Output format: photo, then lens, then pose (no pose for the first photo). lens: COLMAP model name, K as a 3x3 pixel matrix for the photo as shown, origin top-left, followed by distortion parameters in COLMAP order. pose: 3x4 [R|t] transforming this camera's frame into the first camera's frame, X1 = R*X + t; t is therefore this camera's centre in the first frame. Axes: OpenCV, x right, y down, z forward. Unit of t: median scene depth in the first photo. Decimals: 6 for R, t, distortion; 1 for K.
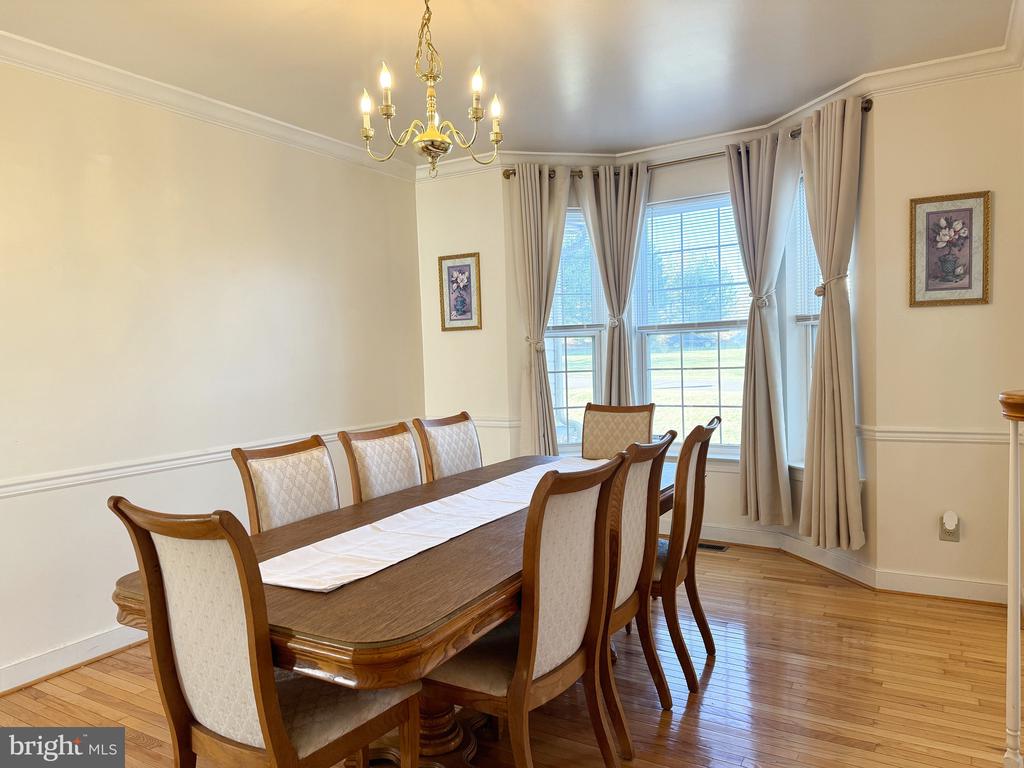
lens RADIAL K [[714.7, 0, 511.9], [0, 714.7, 406.7], [0, 0, 1]] dist [0.084014, -0.000674]
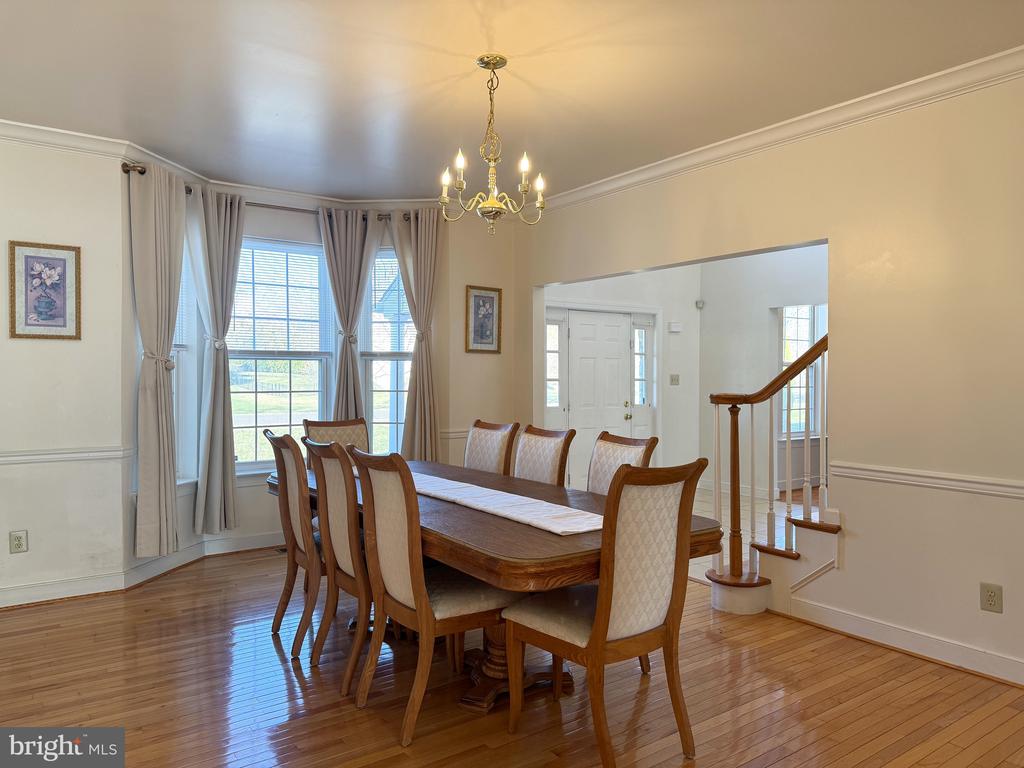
lens RADIAL K [[726.4, 0, 512.0], [0, 726.4, 384.0], [0, 0, 1]] dist [-0.000110, -0.001123]
pose [[0.390628, 0.022643, 0.920270, -0.627179], [0.051805, 0.997572, -0.046535, 0.005415], [-0.919090, 0.065852, 0.388507, 0.239286]]
